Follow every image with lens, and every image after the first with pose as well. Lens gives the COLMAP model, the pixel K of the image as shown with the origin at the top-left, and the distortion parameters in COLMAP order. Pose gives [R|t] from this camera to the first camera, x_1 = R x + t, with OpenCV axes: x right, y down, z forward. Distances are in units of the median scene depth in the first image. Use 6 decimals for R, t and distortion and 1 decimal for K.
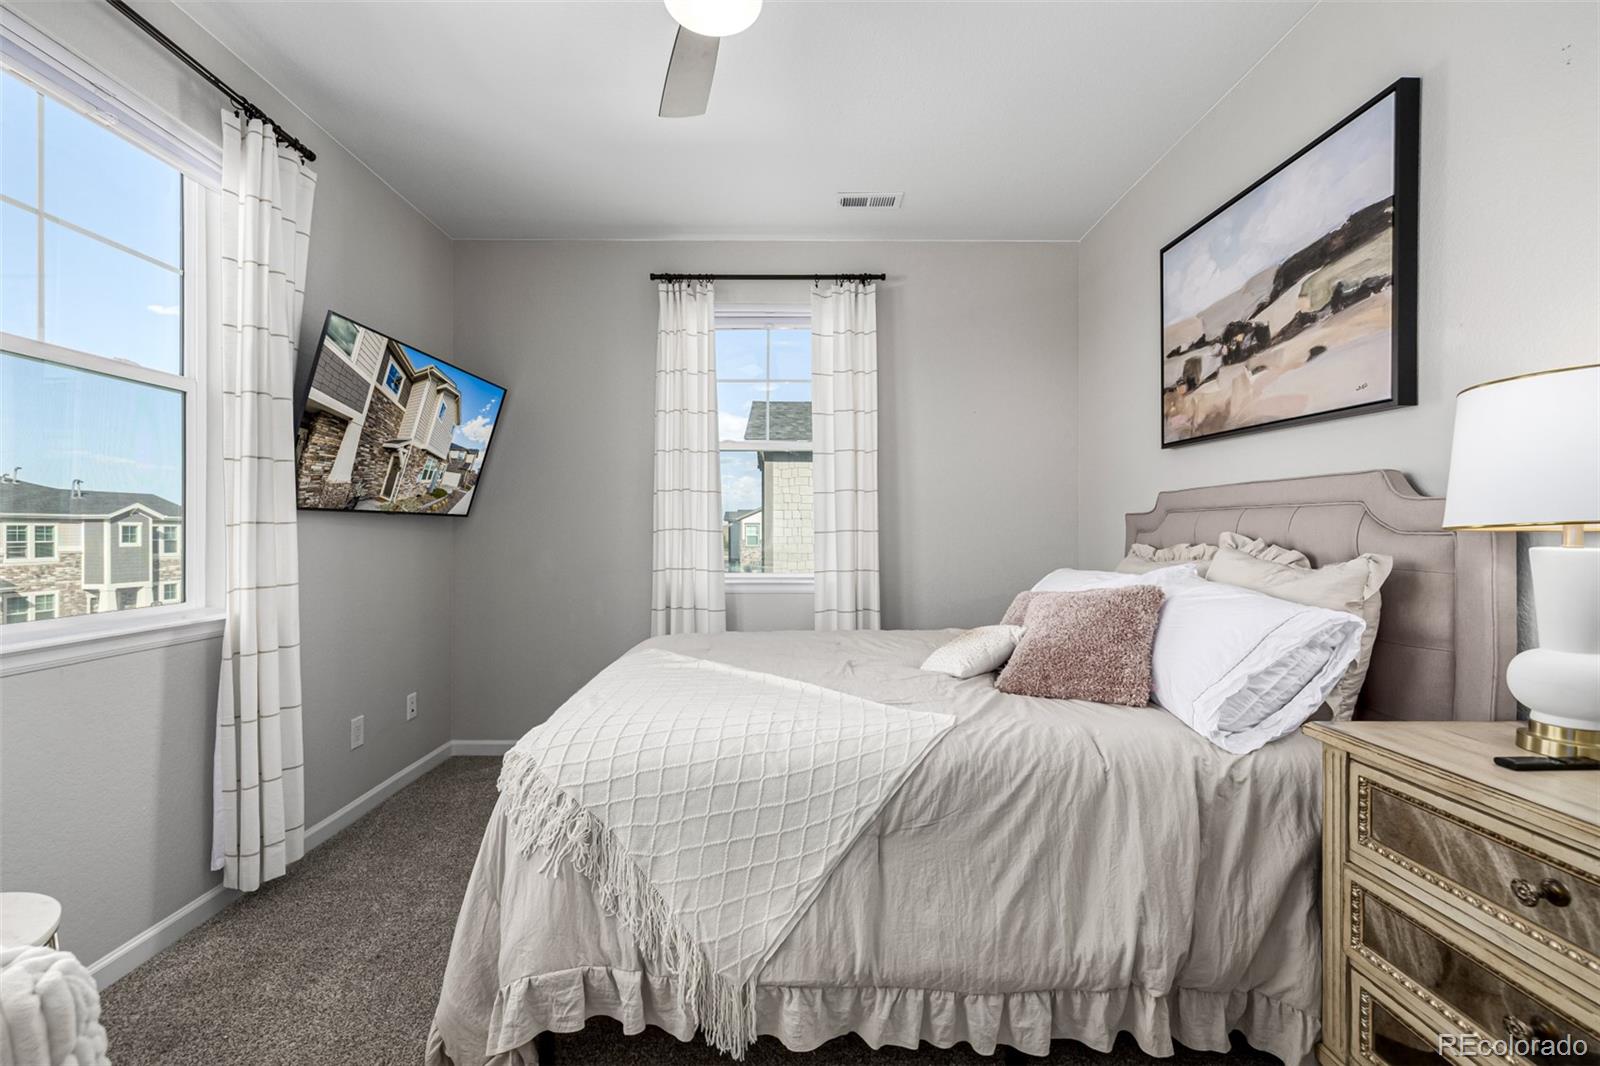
lens RADIAL K [[672.8, 0, 808.8], [0, 672.8, 537.2], [0, 0, 1]] dist [-0.001502, 0.001225]
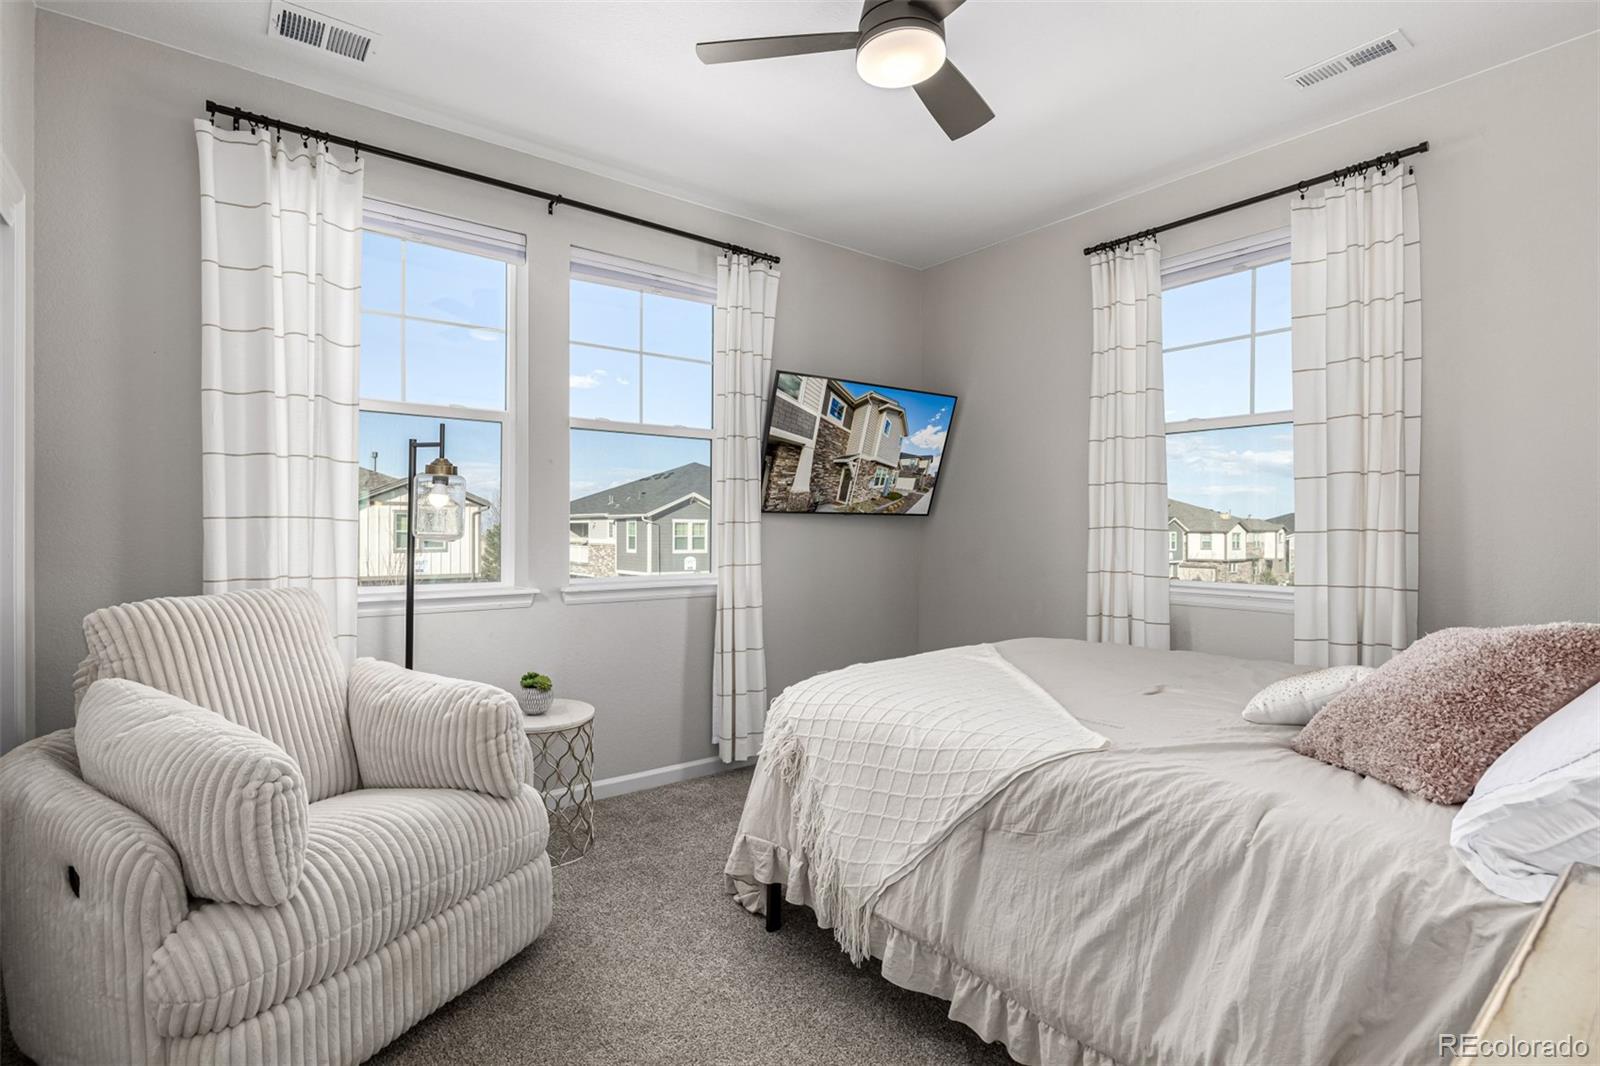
lens RADIAL K [[769.7, 0, 748.6], [0, 769.7, 544.6], [0, 0, 1]] dist [0.006911, -0.001000]
pose [[0.577720, 0.020173, -0.815986, 0.581831], [-0.011217, 0.999796, 0.016776, -0.001114], [0.816158, -0.000539, 0.577828, 0.025533]]
